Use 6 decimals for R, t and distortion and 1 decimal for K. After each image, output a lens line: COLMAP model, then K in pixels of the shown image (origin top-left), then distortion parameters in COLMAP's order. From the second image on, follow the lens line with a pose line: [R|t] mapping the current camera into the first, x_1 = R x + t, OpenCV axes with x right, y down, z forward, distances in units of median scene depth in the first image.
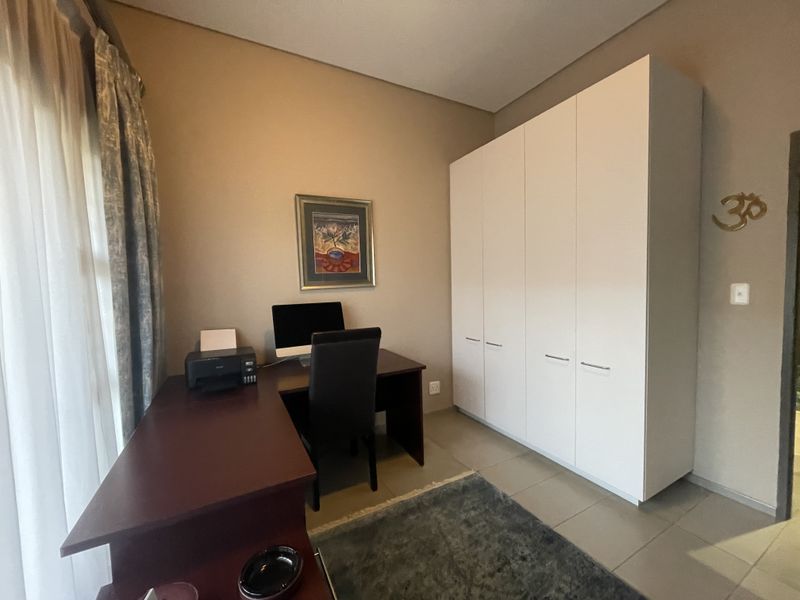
lens RADIAL K [[326.5, 0, 400.0], [0, 326.5, 300.0], [0, 0, 1]] dist [0.000273, 0.000075]
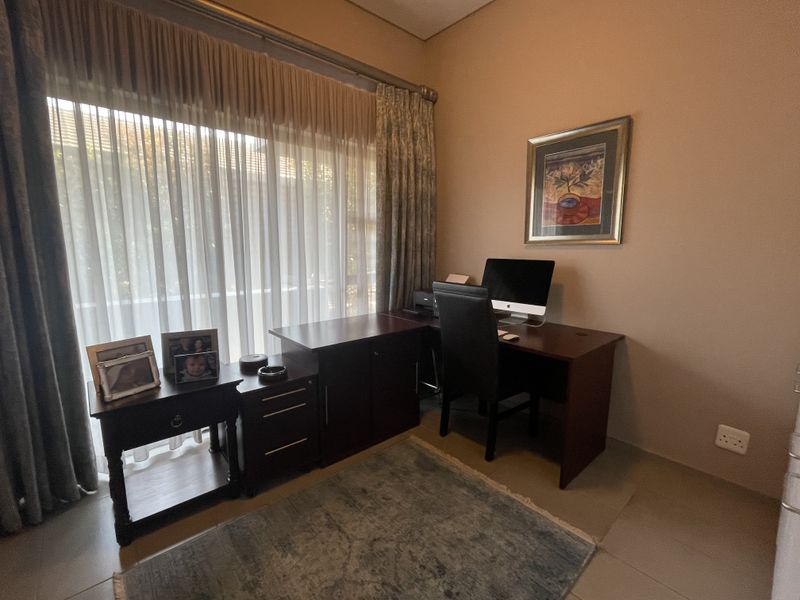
lens RADIAL K [[369.8, 0, 400.0], [0, 369.8, 300.0], [0, 0, 1]] dist [-0.000543, -0.000035]
pose [[0.219548, 0.170551, -0.960579, 0.699110], [-0.065059, 0.984969, 0.160012, -0.021968], [0.973430, 0.027364, 0.227344, 0.432522]]
